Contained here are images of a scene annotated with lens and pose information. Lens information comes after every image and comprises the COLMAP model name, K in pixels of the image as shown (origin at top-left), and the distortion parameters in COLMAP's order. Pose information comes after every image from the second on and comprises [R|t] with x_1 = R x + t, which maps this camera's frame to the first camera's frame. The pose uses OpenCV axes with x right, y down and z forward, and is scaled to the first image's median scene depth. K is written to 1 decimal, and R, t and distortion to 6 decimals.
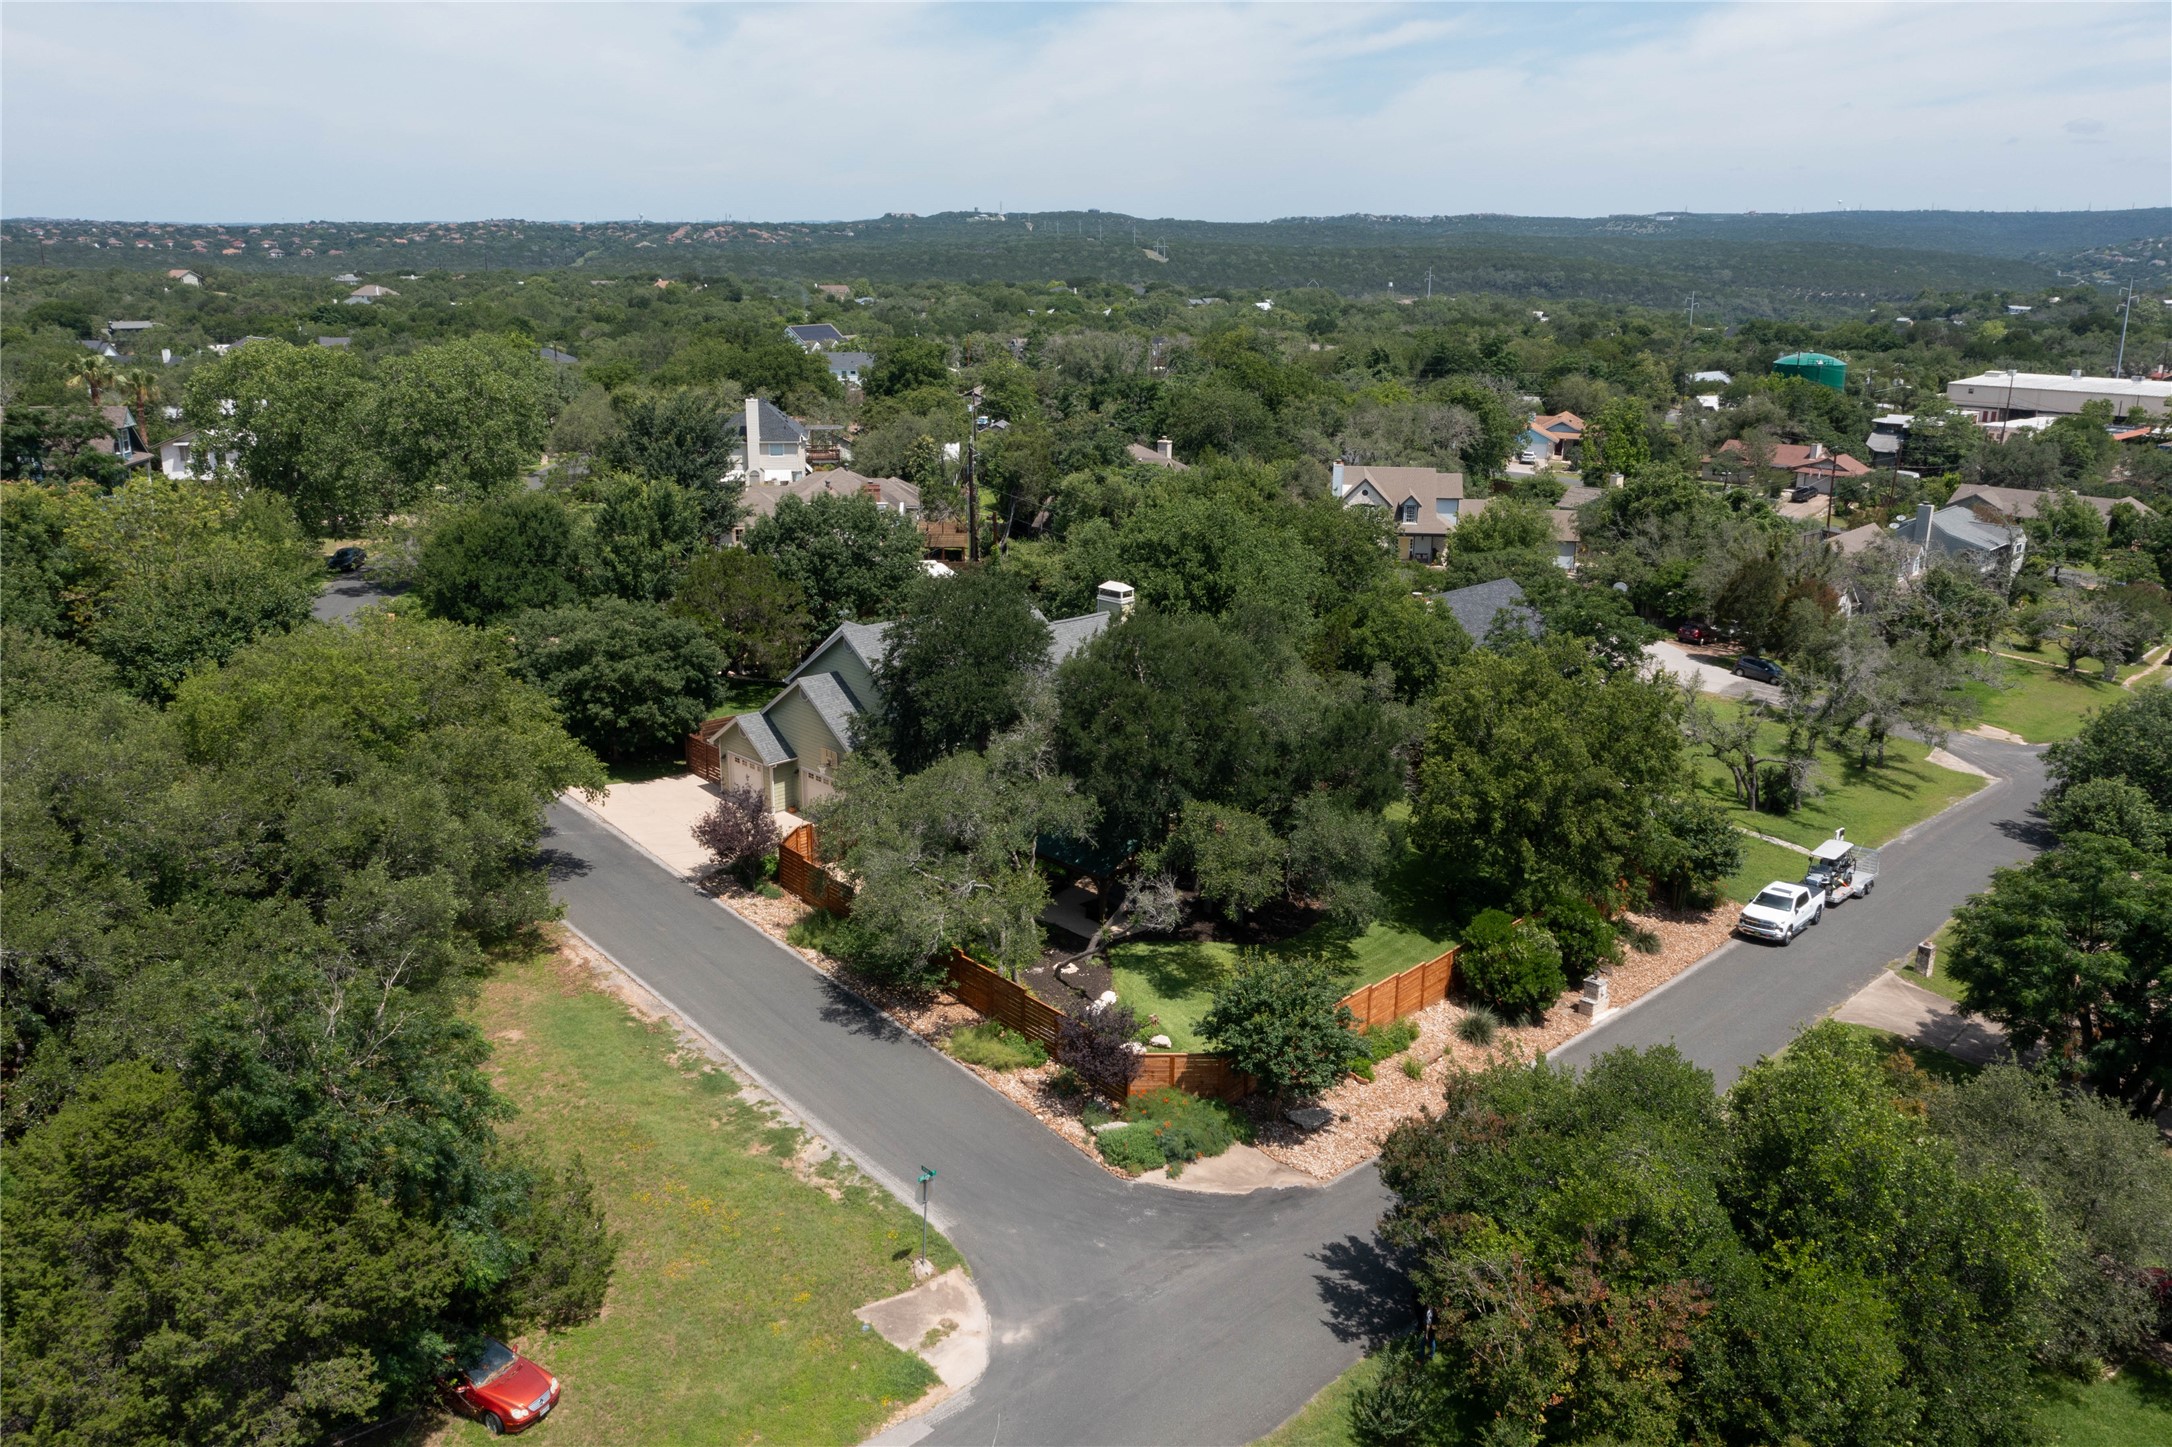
lens RADIAL K [[1659.9, 0, 1086.0], [0, 1659.9, 723.5], [0, 0, 1]] dist [-0.000302, 0.006723]
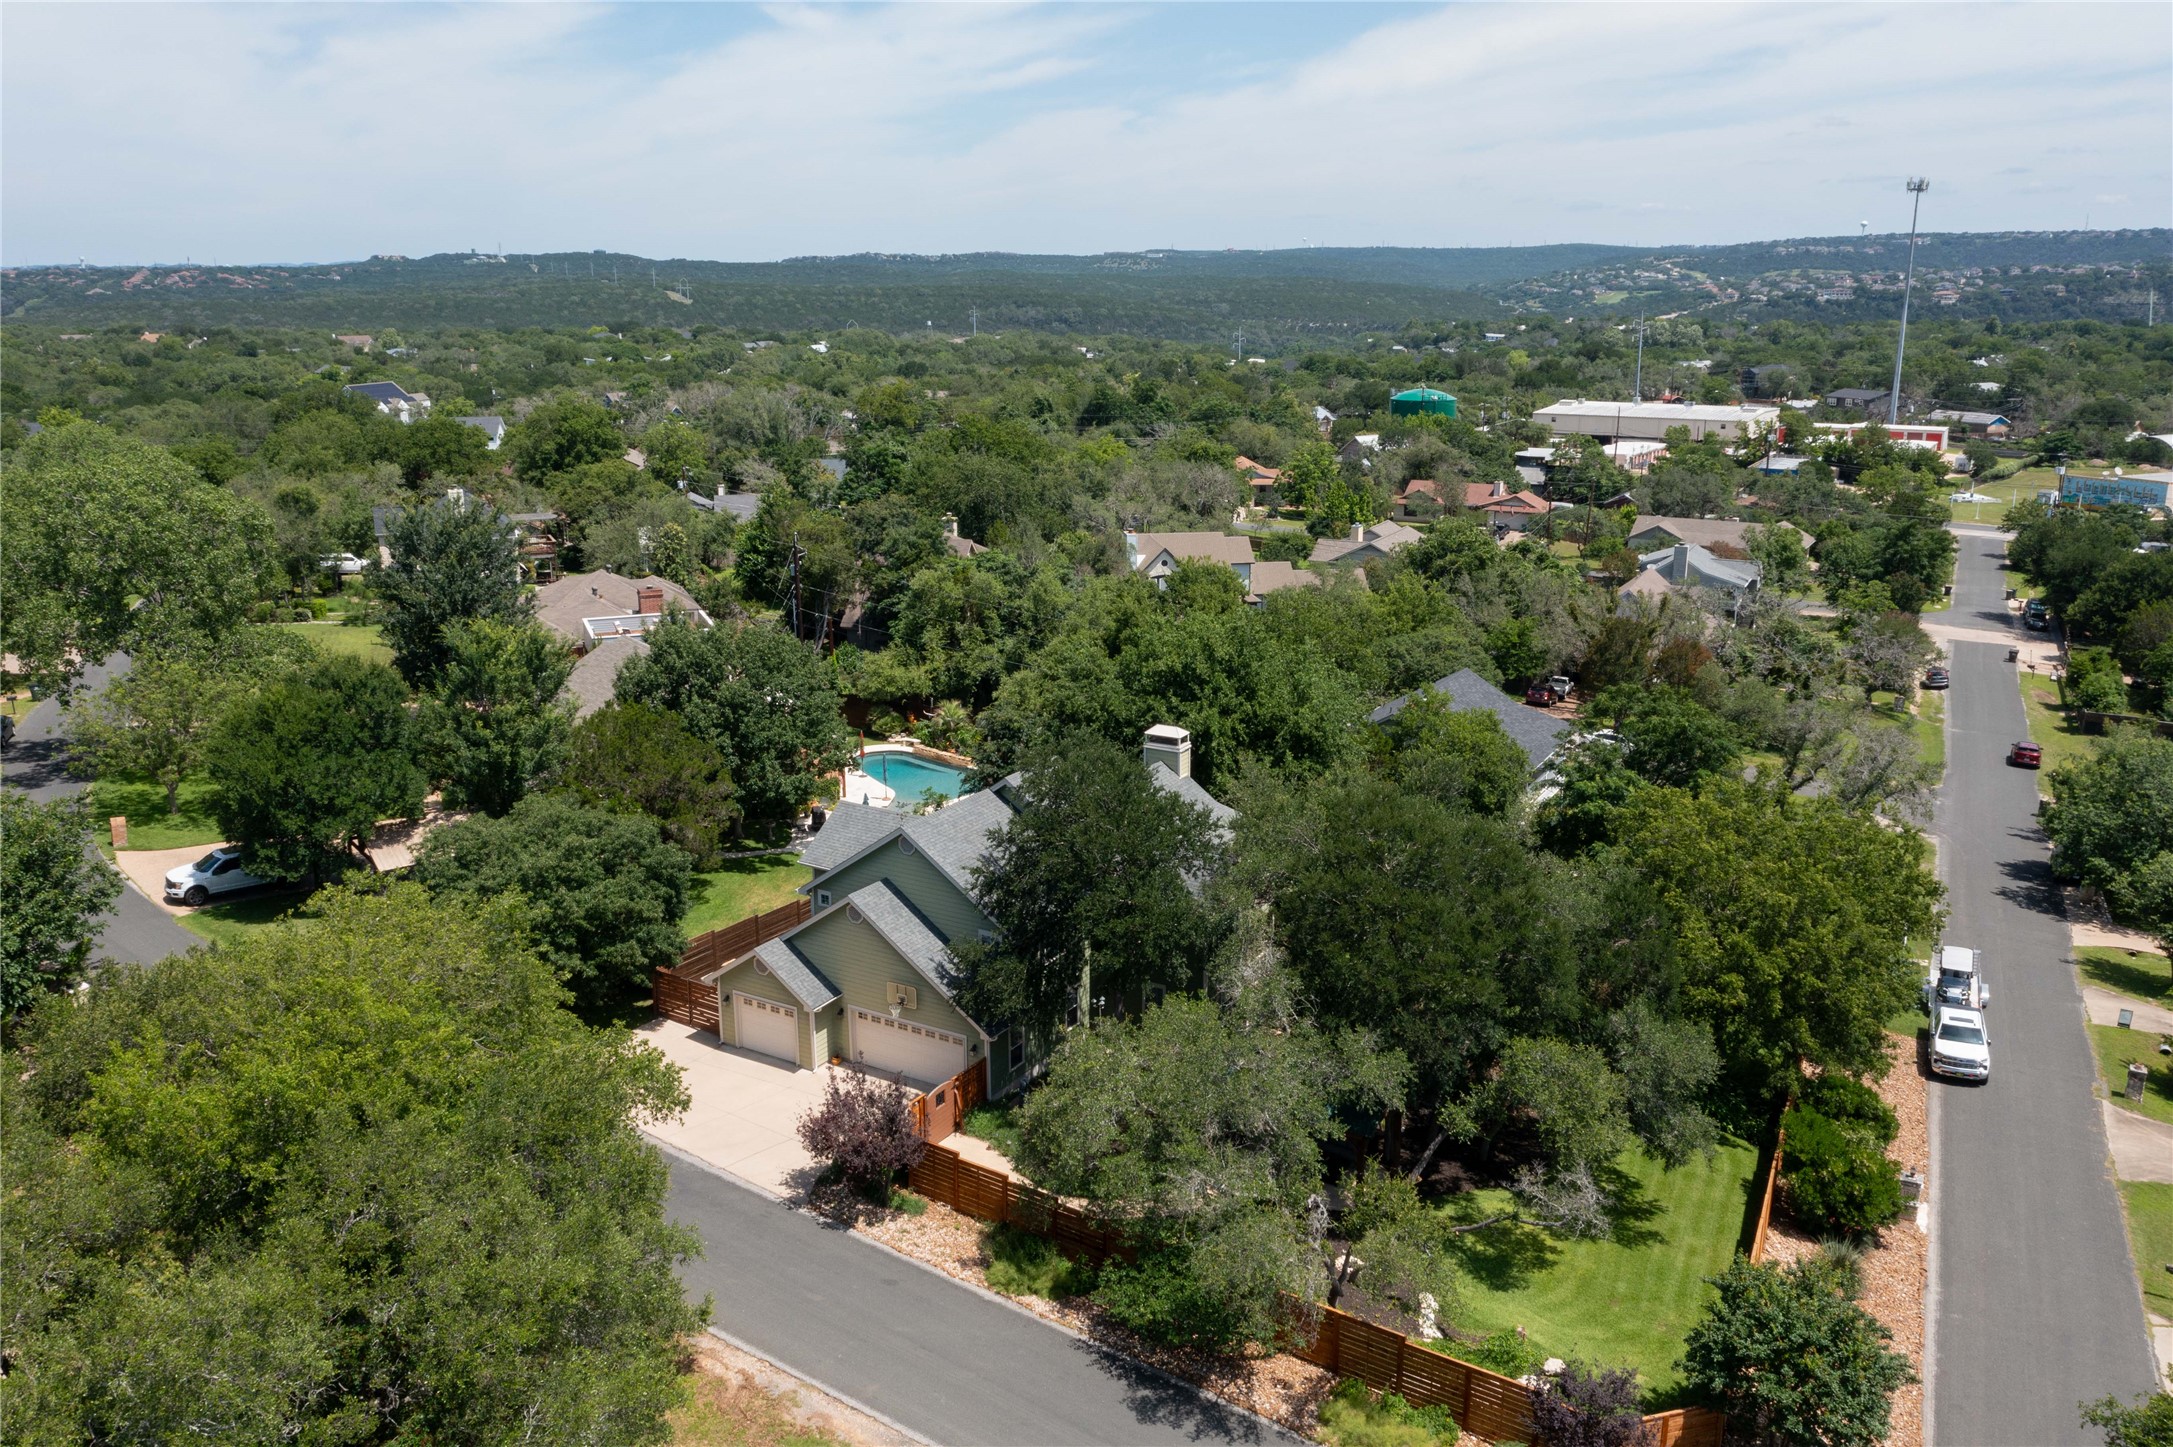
lens RADIAL K [[1660.7, 0, 1086.5], [0, 1660.7, 723.5], [0, 0, 1]] dist [-0.000302, 0.006723]
pose [[0.964770, -0.077305, 0.251482, -0.183799], [0.083053, 0.996469, -0.012304, -0.063402], [-0.249643, 0.032757, 0.967784, 0.162164]]
